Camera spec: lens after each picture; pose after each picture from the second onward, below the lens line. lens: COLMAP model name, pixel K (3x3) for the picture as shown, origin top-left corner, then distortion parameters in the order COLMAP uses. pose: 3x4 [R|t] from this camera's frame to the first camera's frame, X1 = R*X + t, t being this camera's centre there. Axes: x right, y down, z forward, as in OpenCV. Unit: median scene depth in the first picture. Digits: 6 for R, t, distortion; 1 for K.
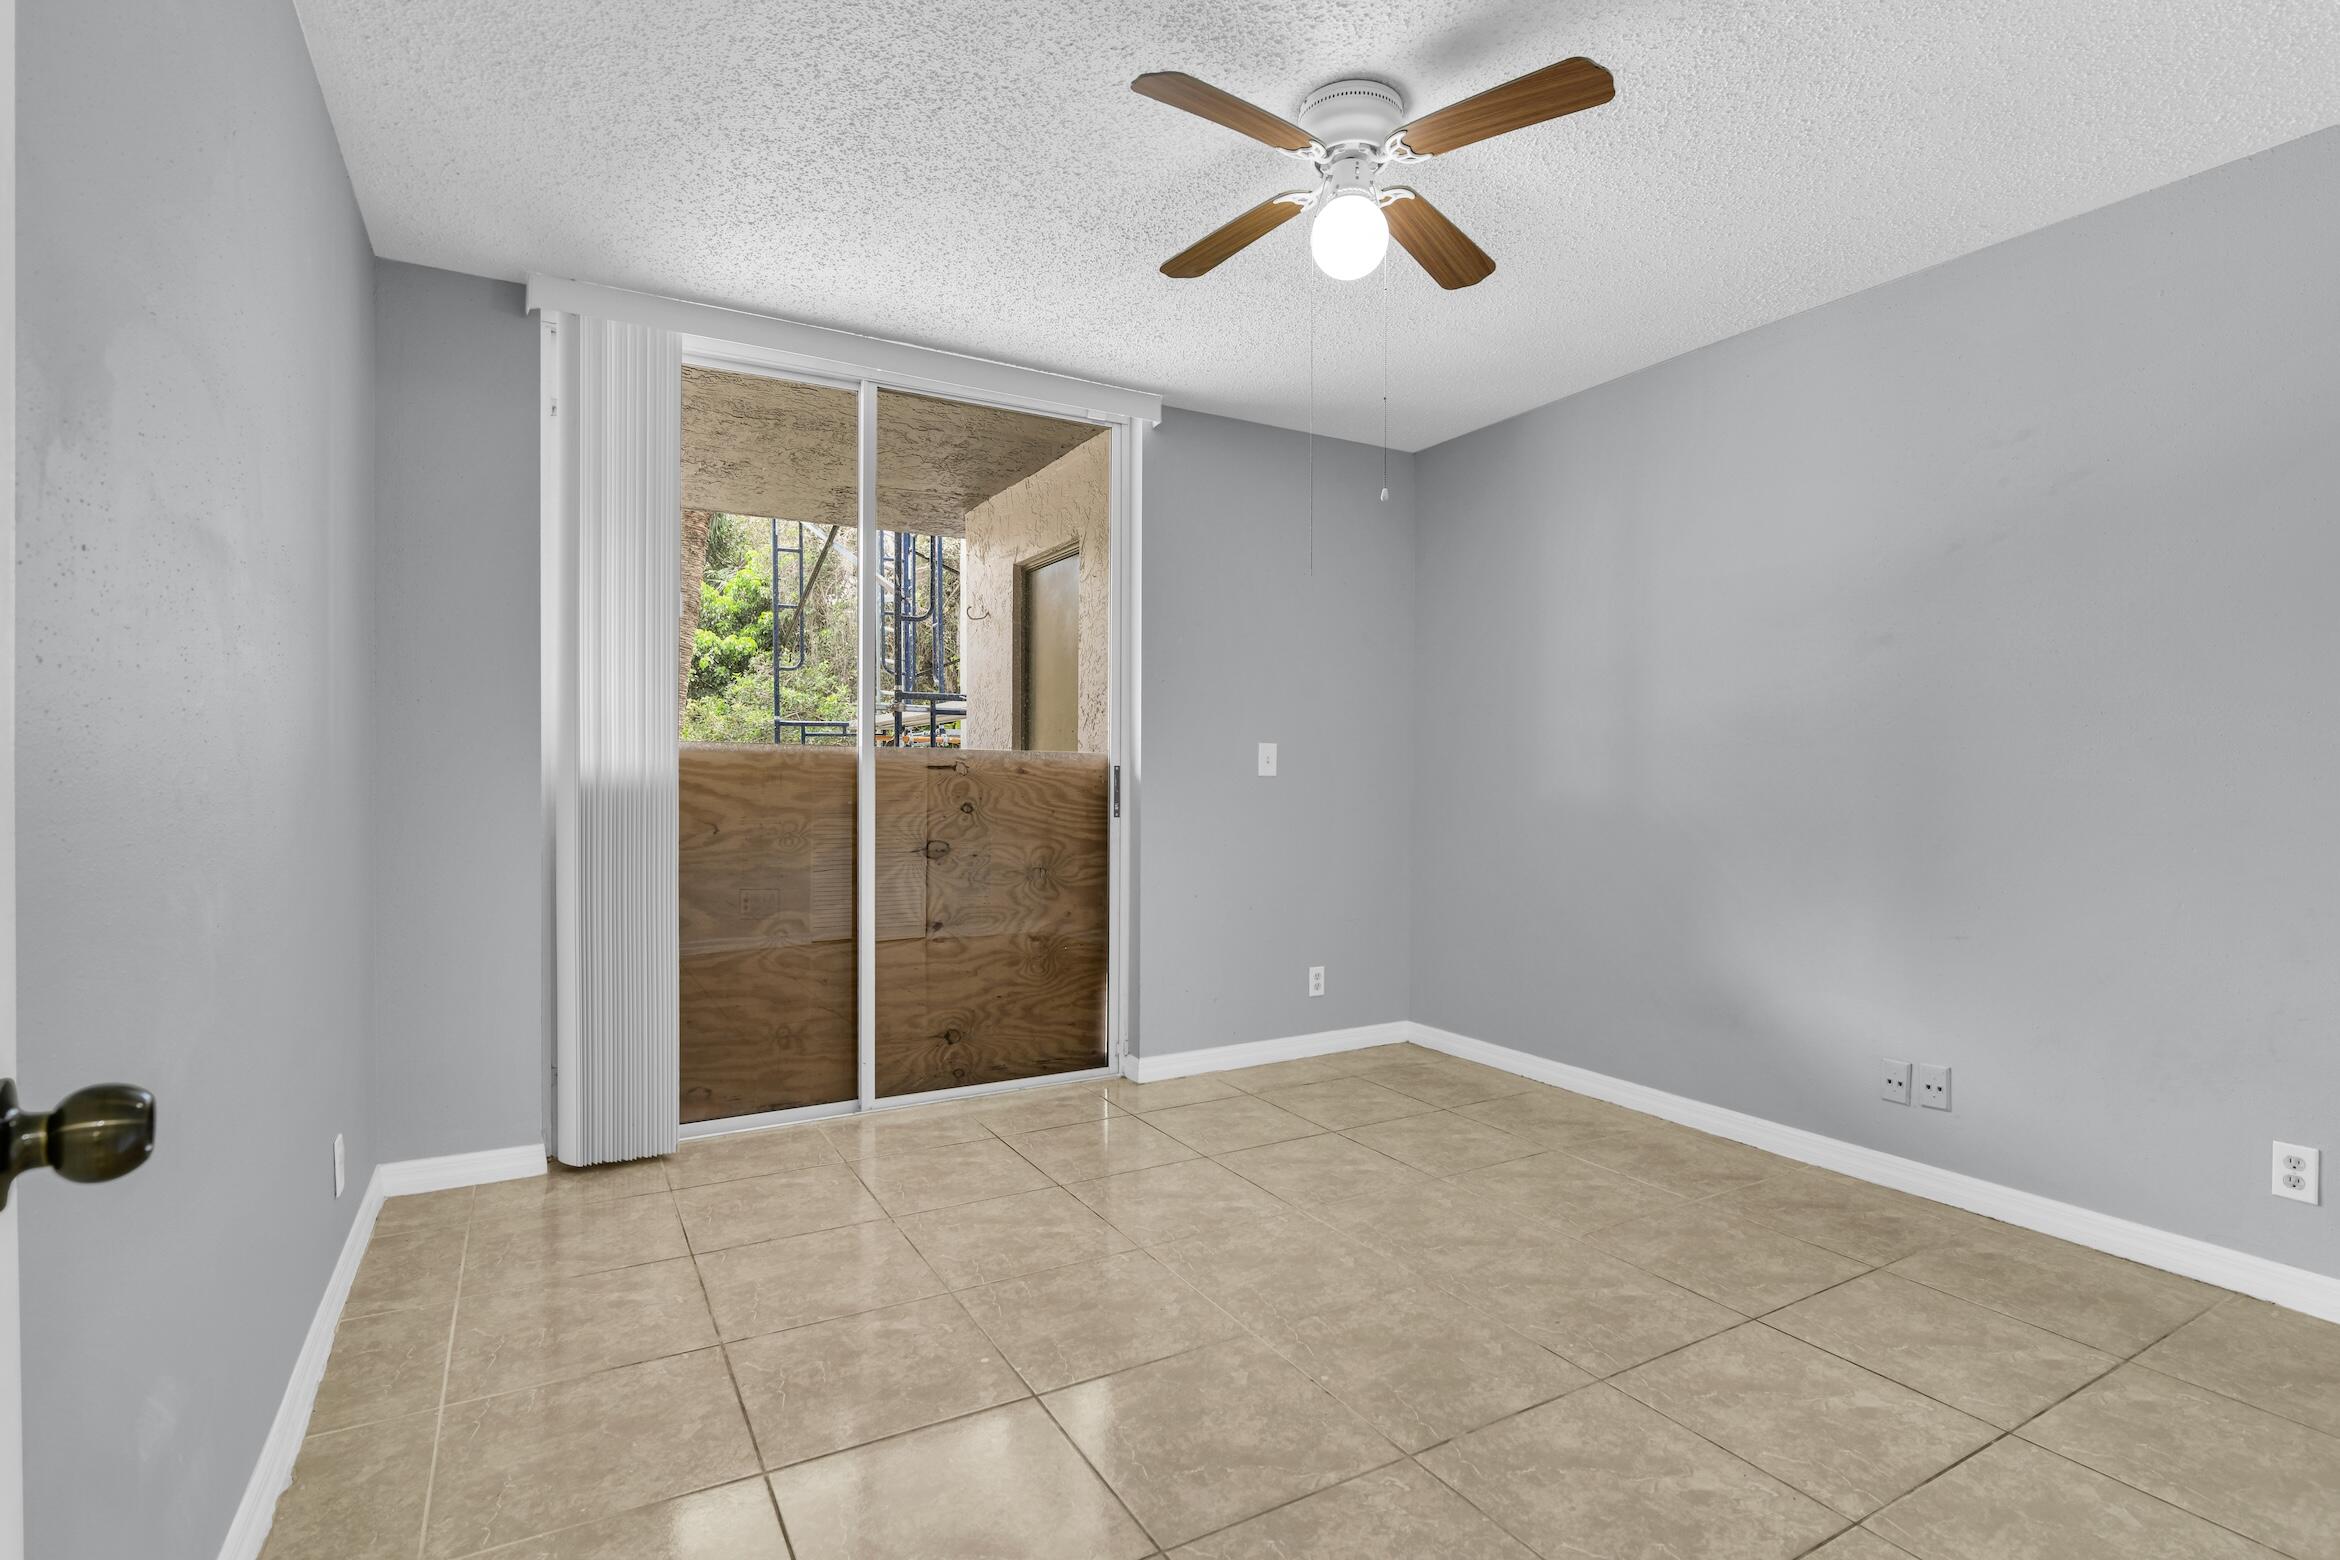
lens RADIAL K [[1138.4, 0, 1174.1], [0, 1138.4, 787.3], [0, 0, 1]] dist [-0.017221, 0.000296]
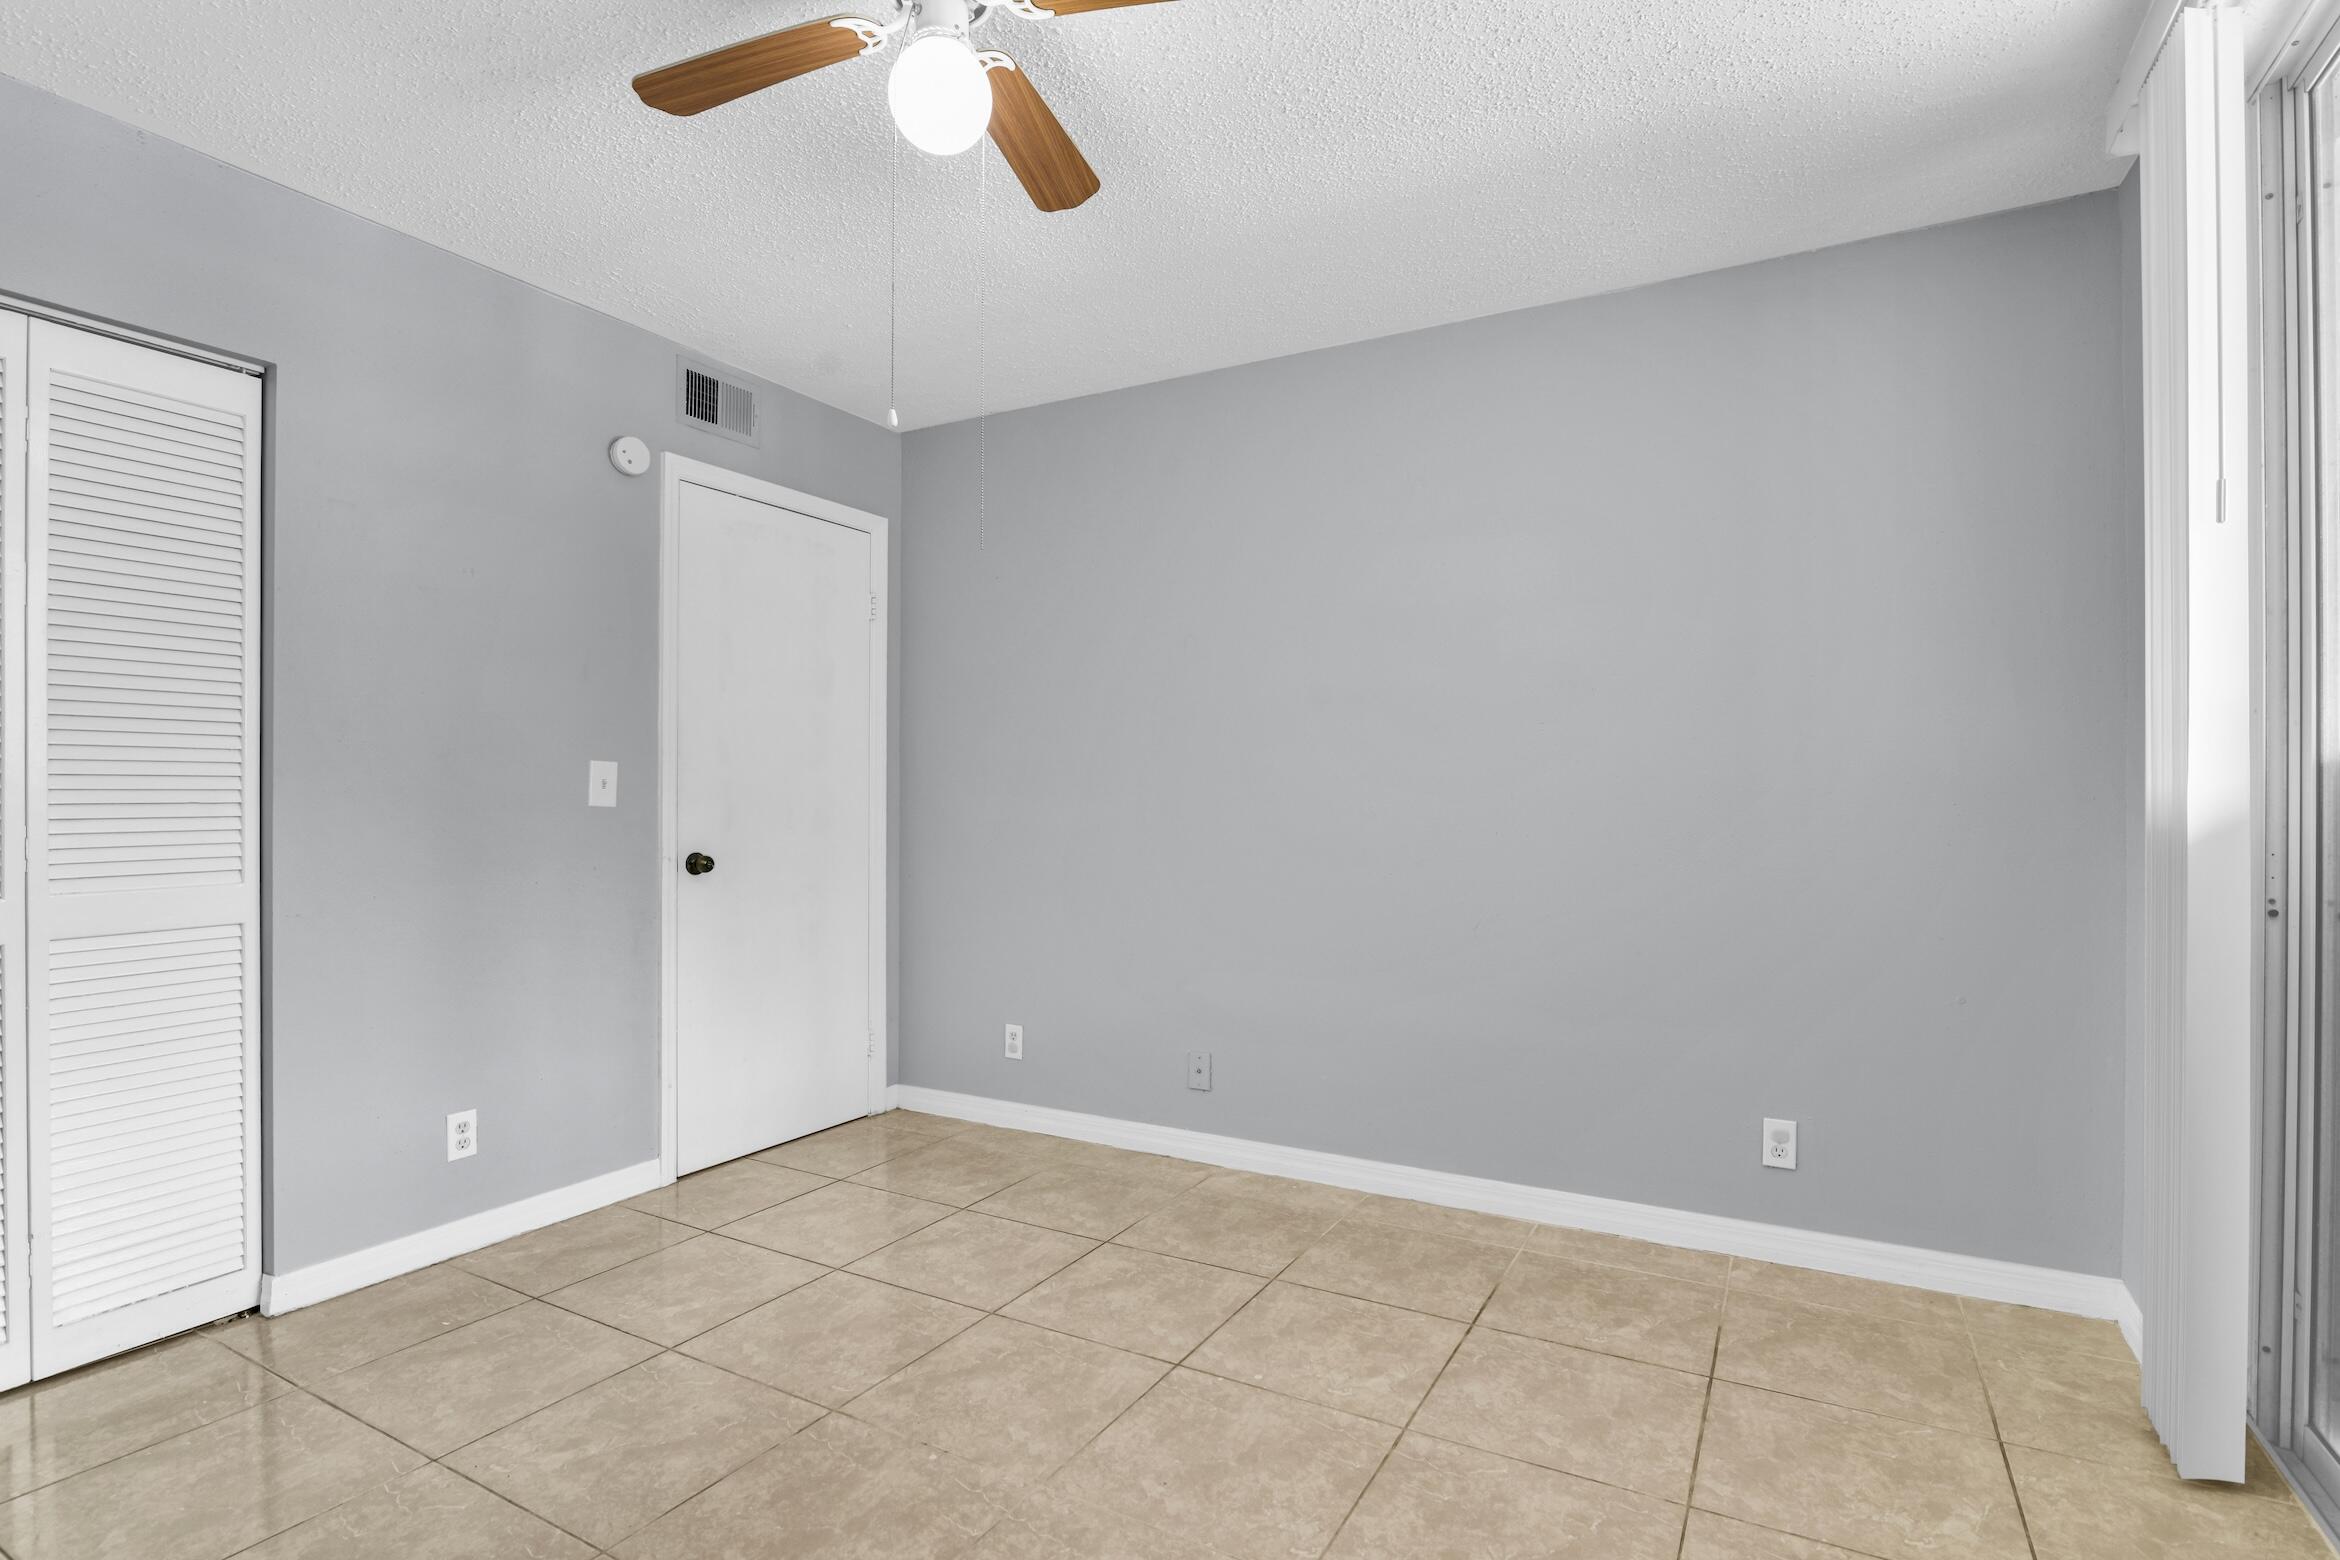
lens RADIAL K [[1138.4, 0, 1158.1], [0, 1138.4, 789.8], [0, 0, 1]] dist [-0.017221, 0.000296]
pose [[-0.865245, -0.007473, -0.501294, 0.389633], [-0.009439, 0.999954, 0.001384, -0.023227], [0.501261, 0.005929, -0.865276, 1.668958]]
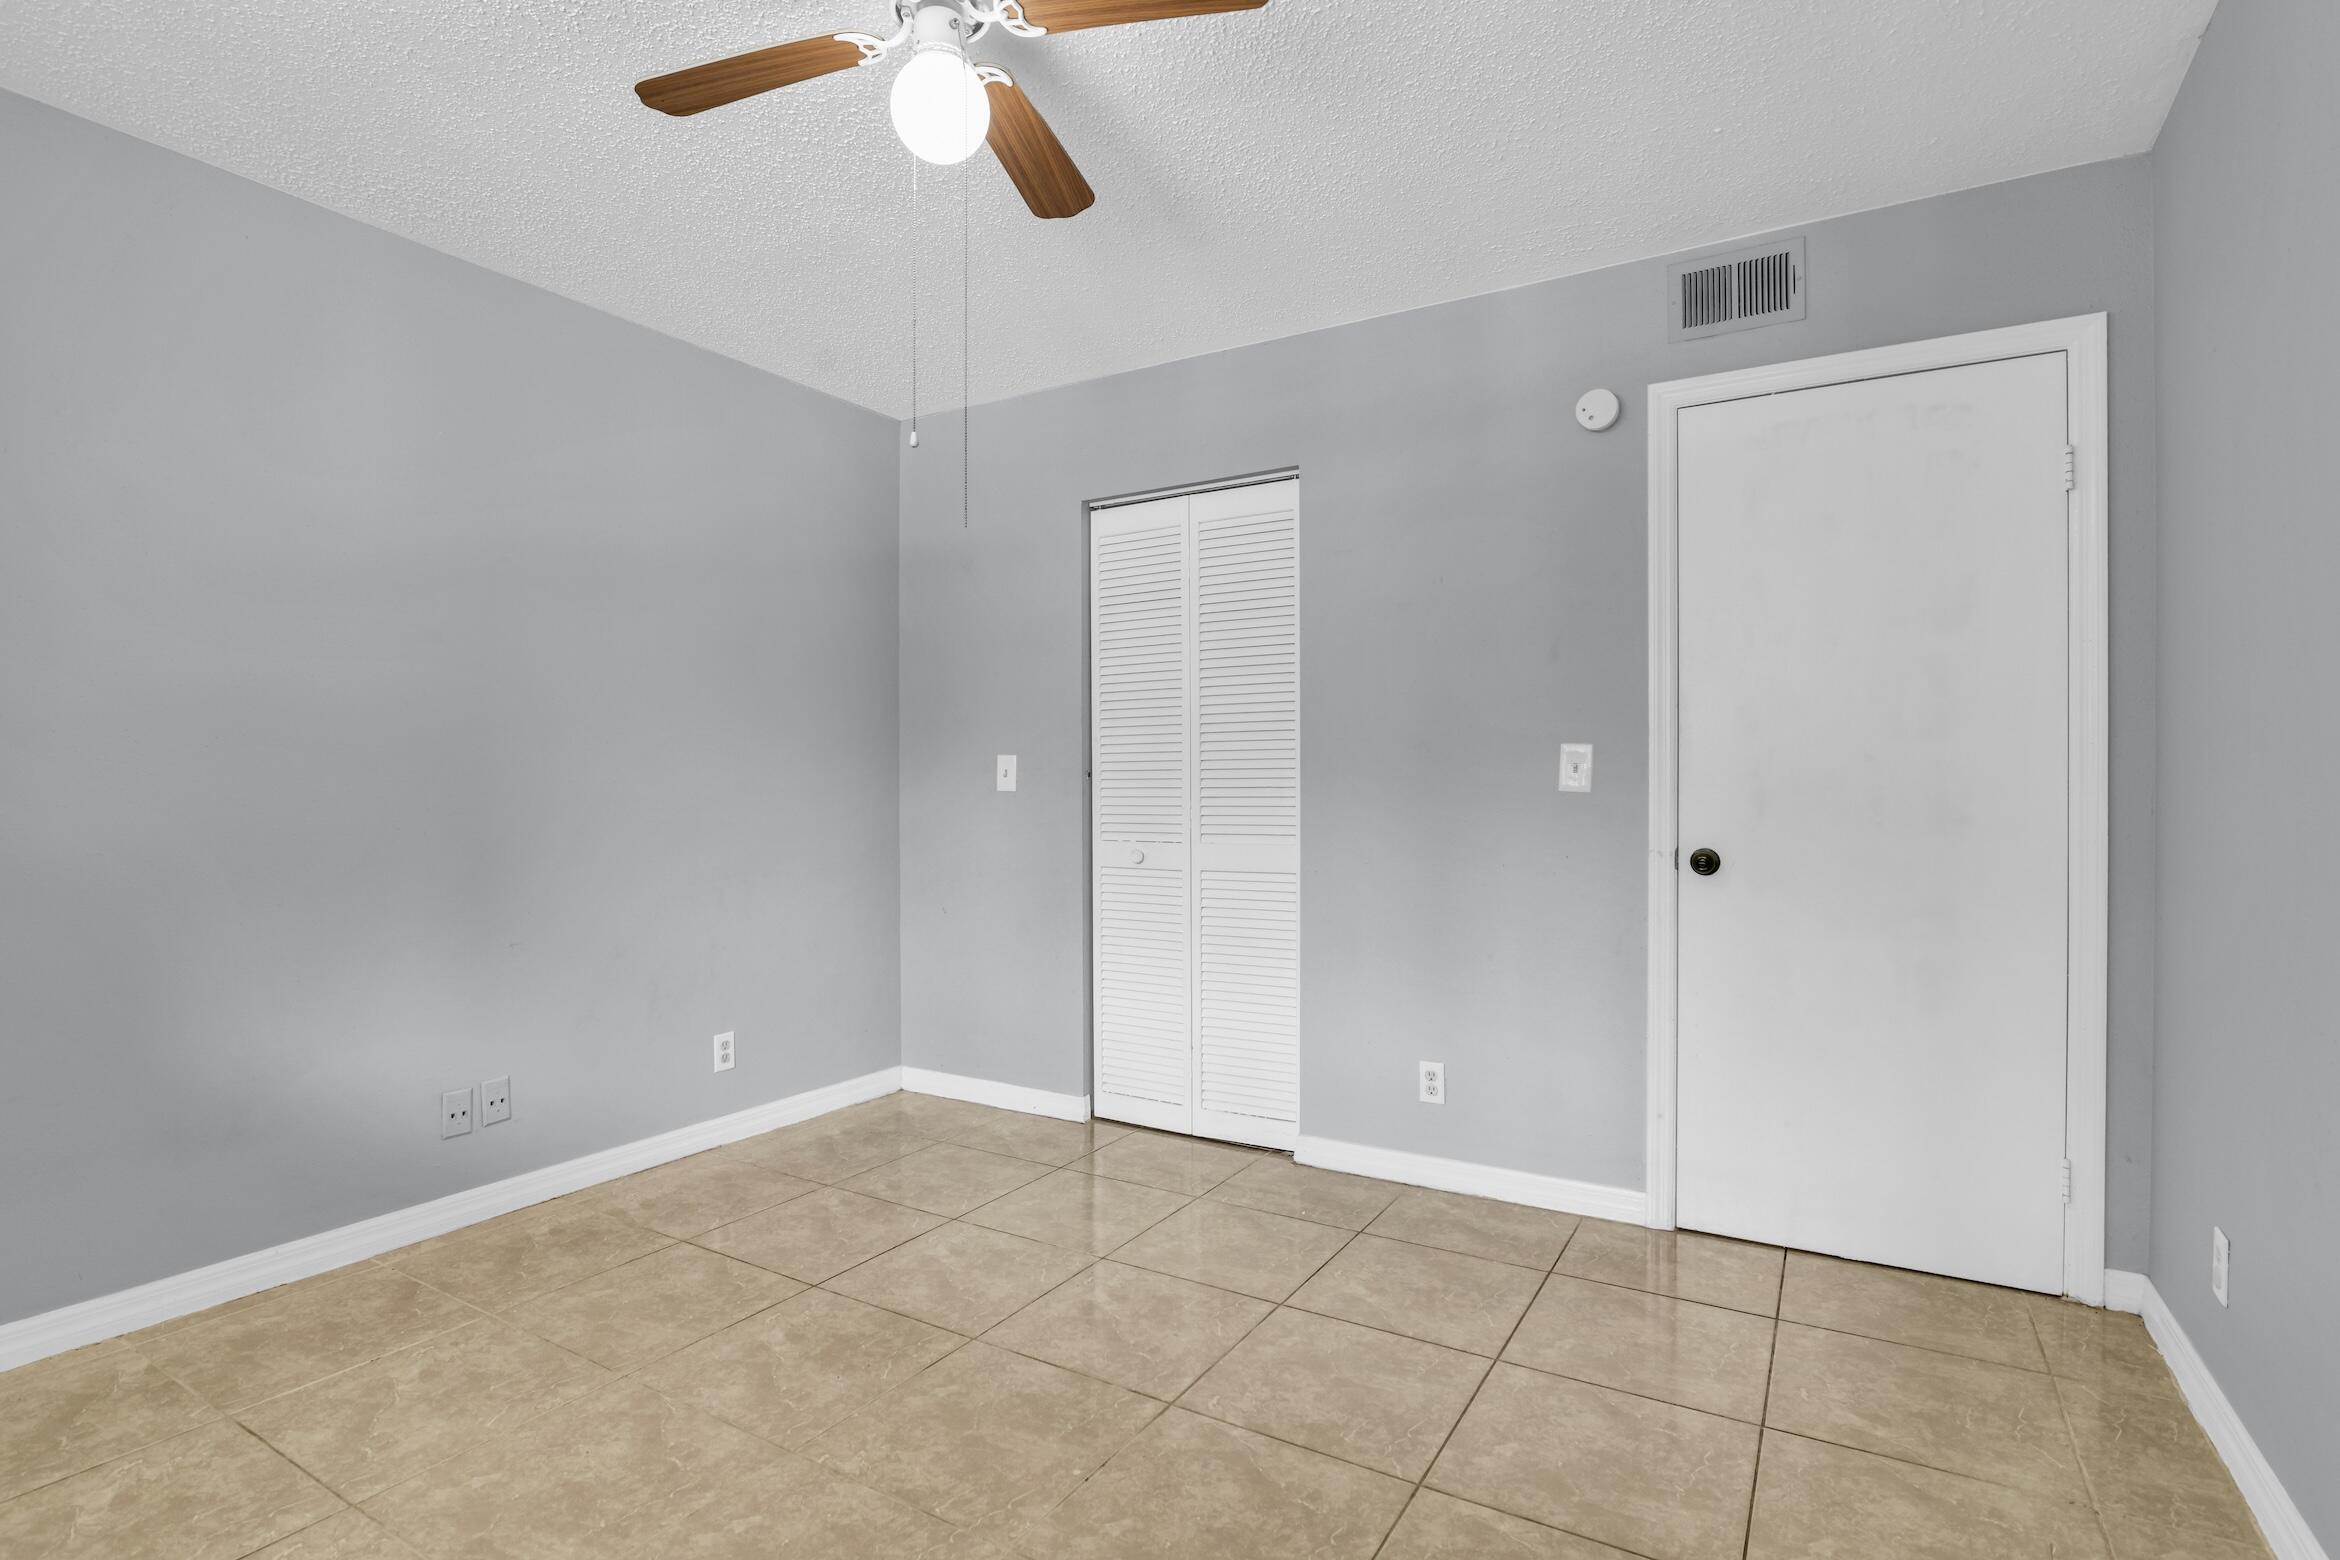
lens RADIAL K [[1138.4, 0, 1158.0], [0, 1138.4, 778.1], [0, 0, 1]] dist [-0.017221, 0.000296]
pose [[-0.483133, 0.001650, 0.875545, -0.593592], [0.010257, 0.999940, 0.003775, -0.019980], [-0.875487, 0.010804, -0.483121, 1.206476]]
